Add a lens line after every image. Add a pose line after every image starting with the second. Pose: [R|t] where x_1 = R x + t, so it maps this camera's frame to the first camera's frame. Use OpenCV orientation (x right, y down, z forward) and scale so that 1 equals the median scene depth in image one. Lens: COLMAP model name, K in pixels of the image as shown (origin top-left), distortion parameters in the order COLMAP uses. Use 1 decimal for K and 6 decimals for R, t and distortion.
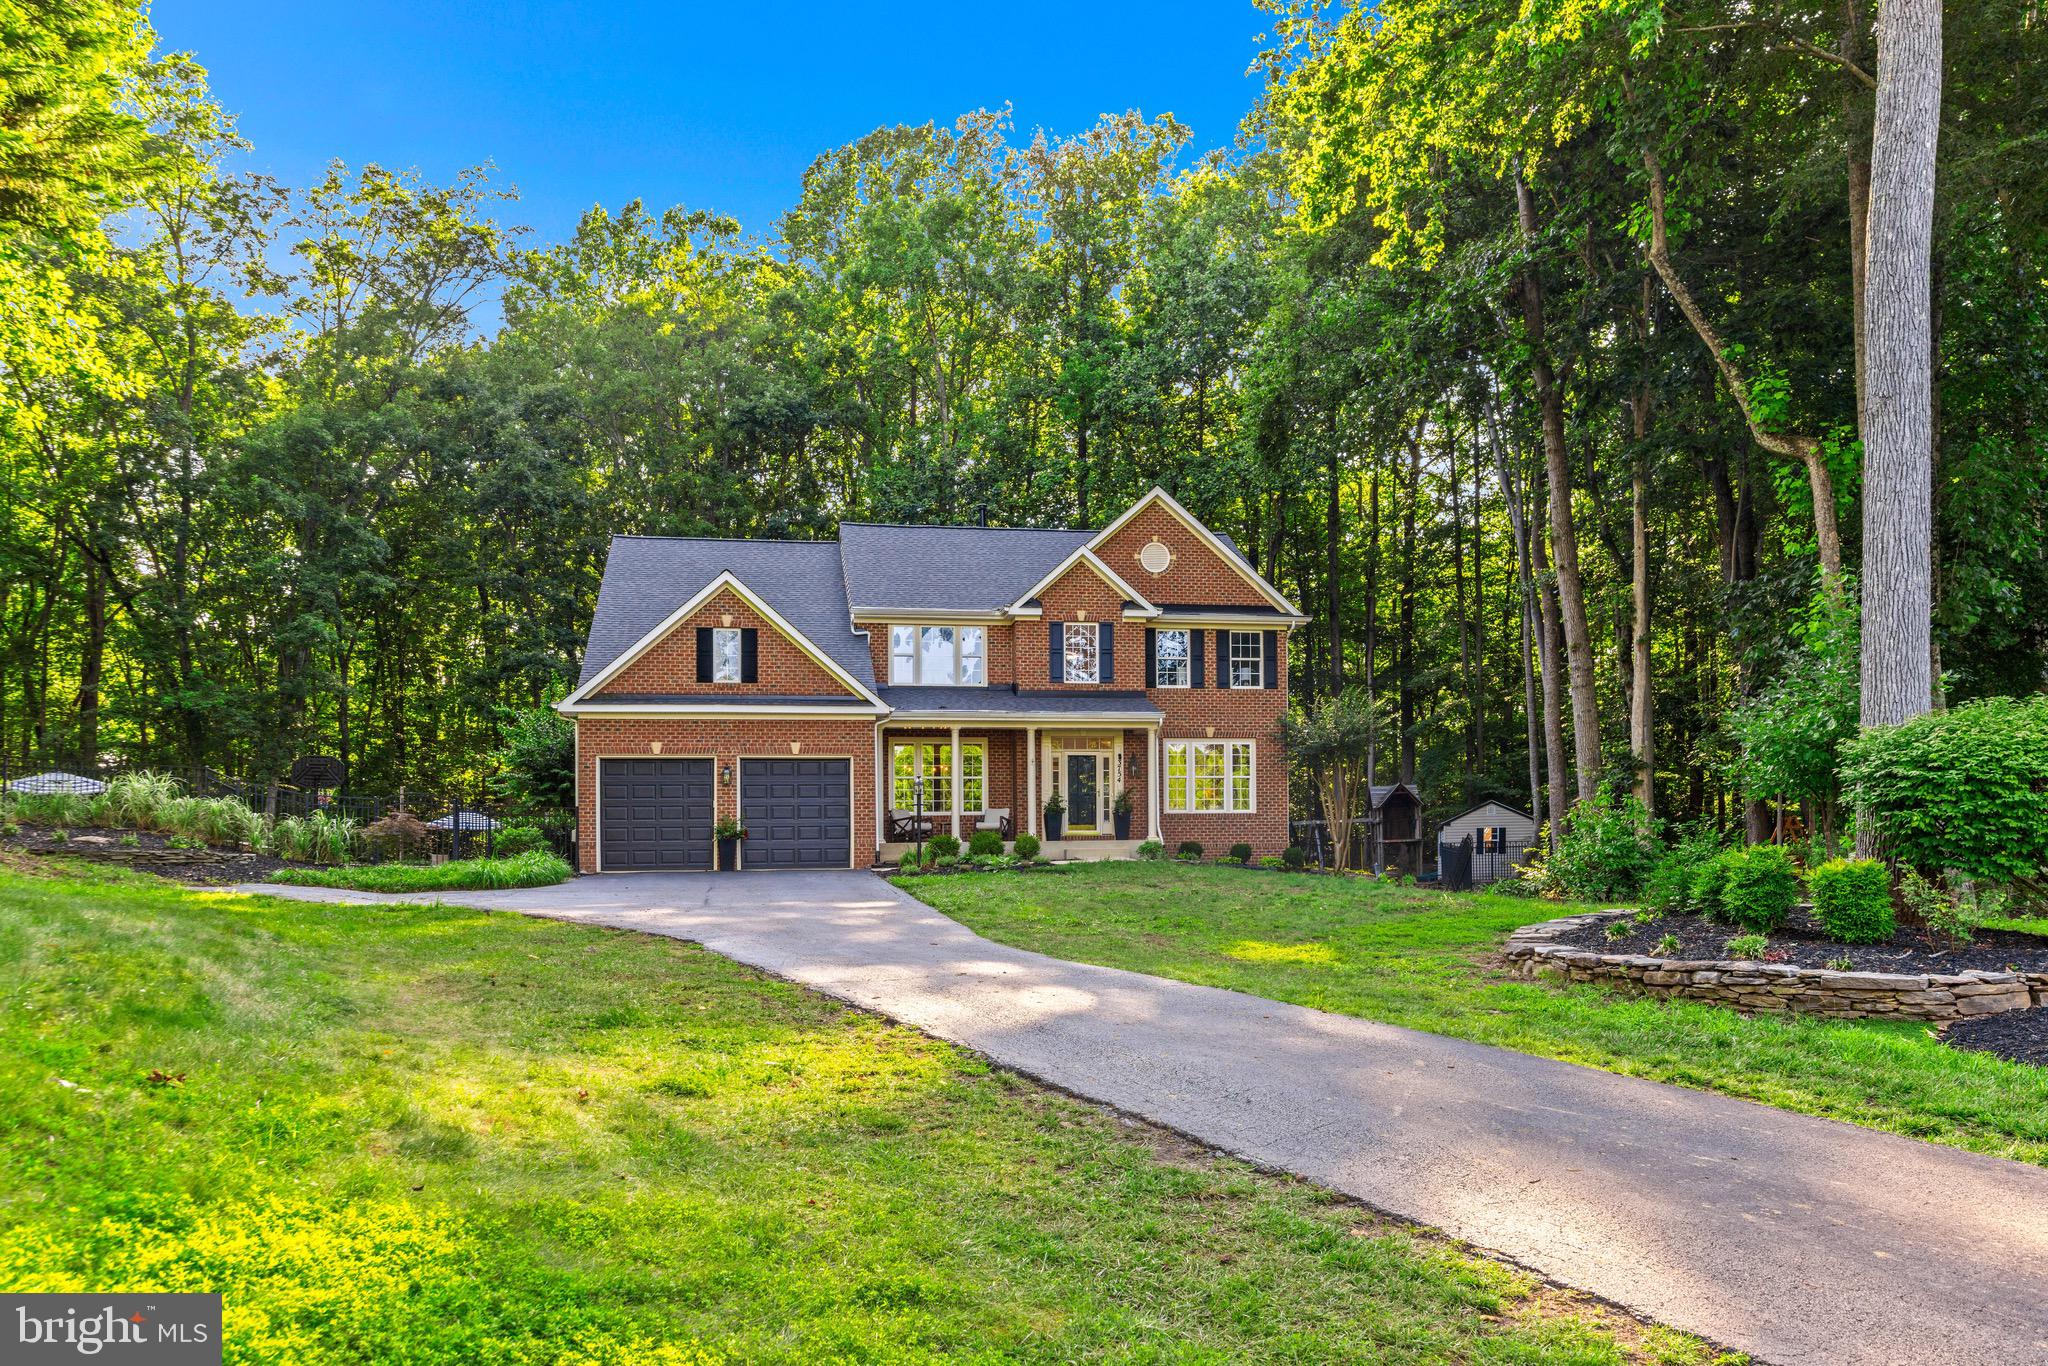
lens RADIAL K [[1482.5, 0, 1023.6], [0, 1482.5, 685.3], [0, 0, 1]] dist [0.012164, -0.003094]
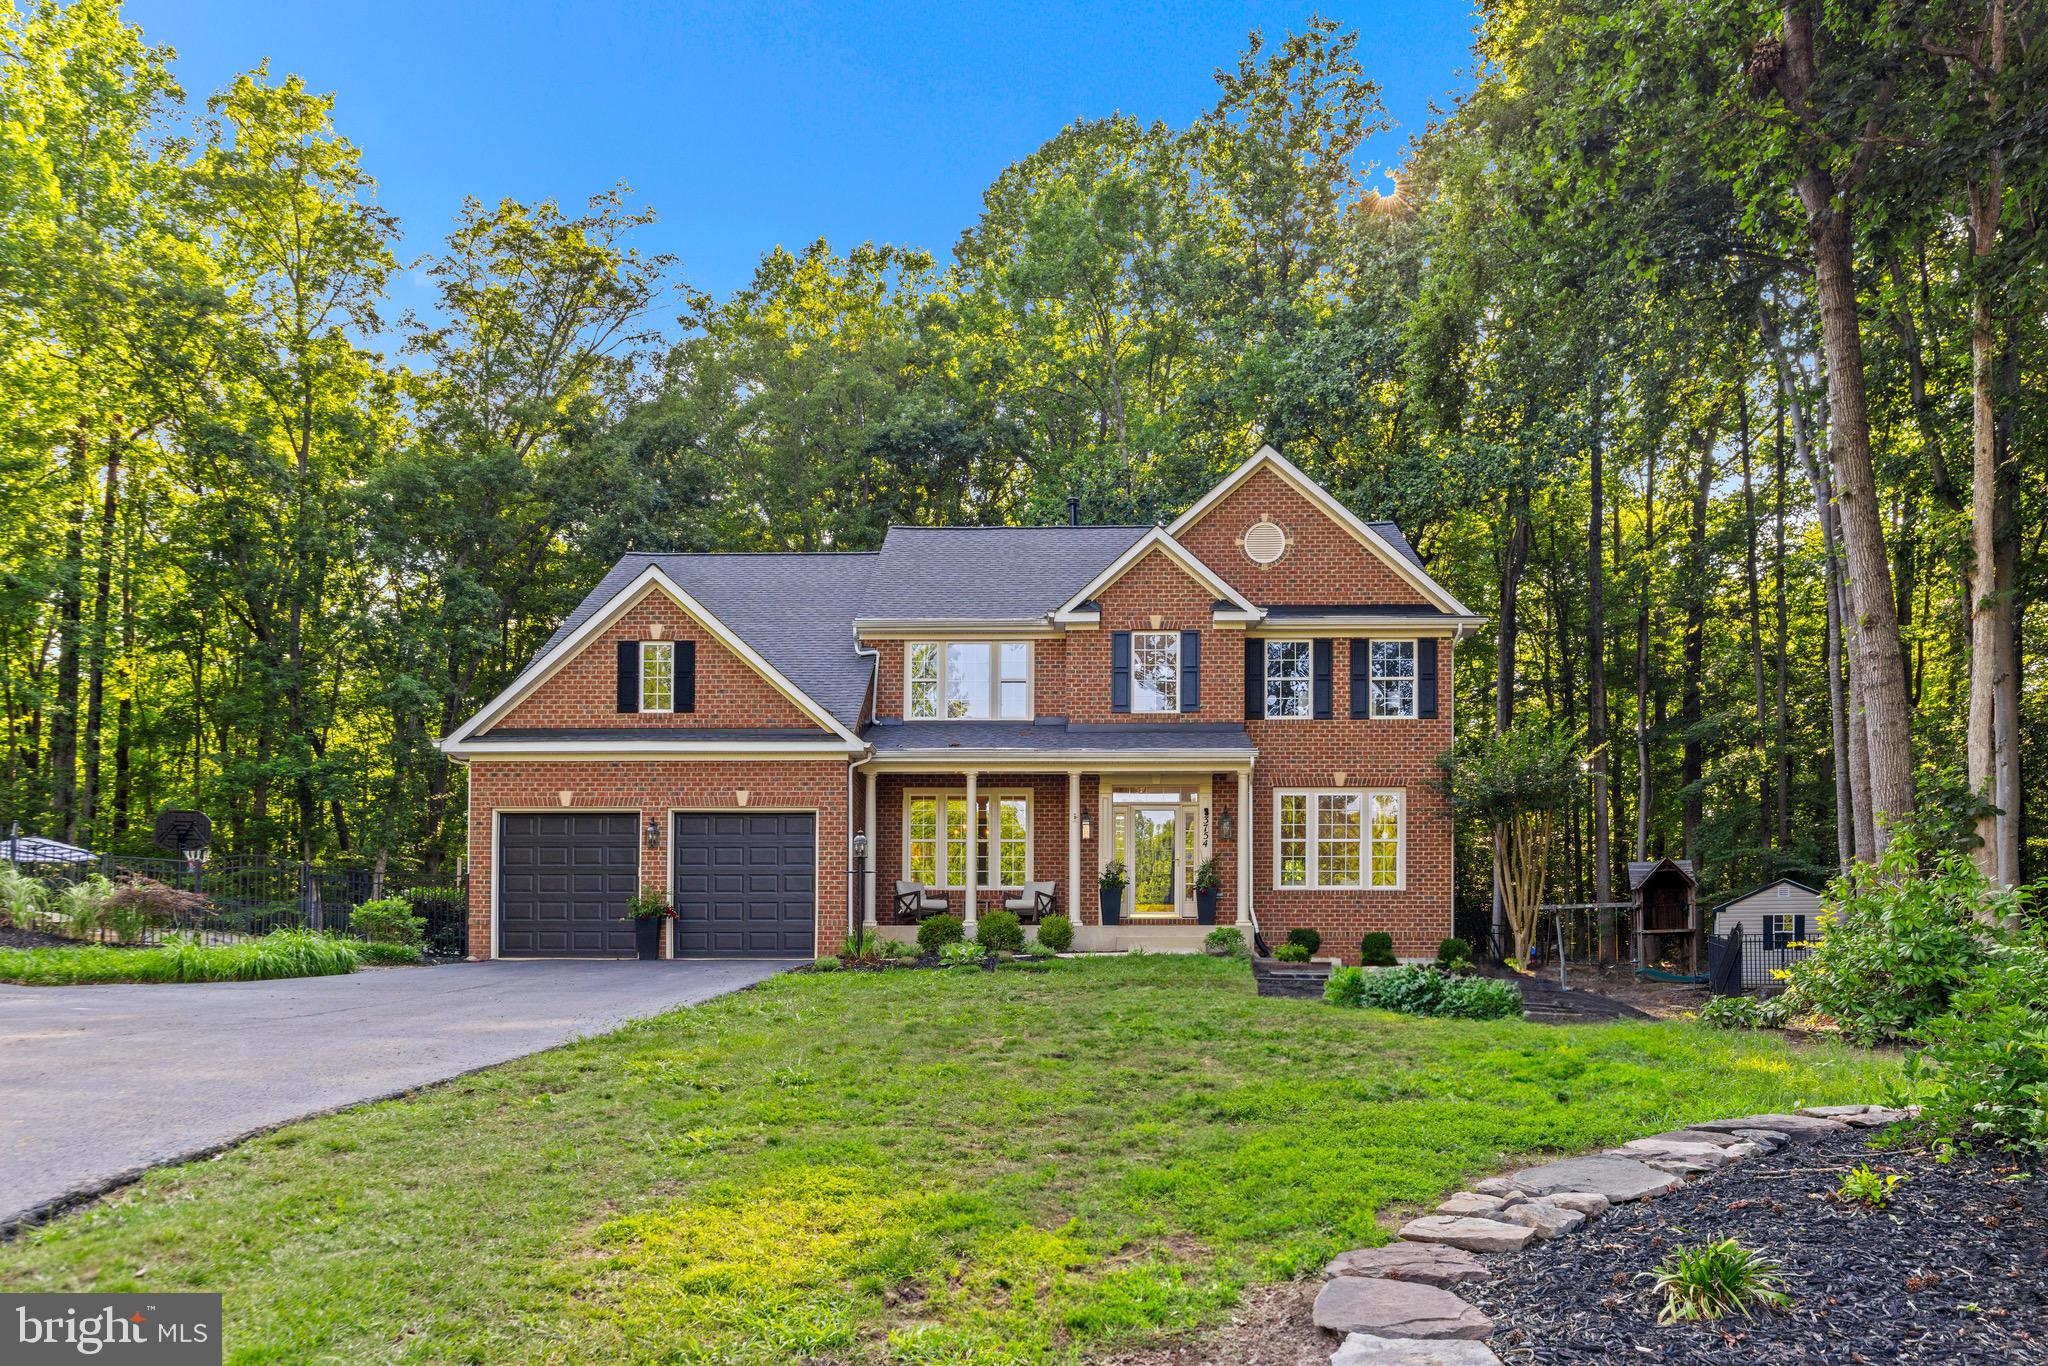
lens RADIAL K [[1482.5, 0, 1021.3], [0, 1482.5, 798.3], [0, 0, 1]] dist [0.012164, -0.003094]
pose [[0.979609, -0.006421, -0.200813, 0.121698], [0.010096, 0.999800, 0.017282, 0.027635], [0.200662, -0.018957, 0.979477, 0.260466]]
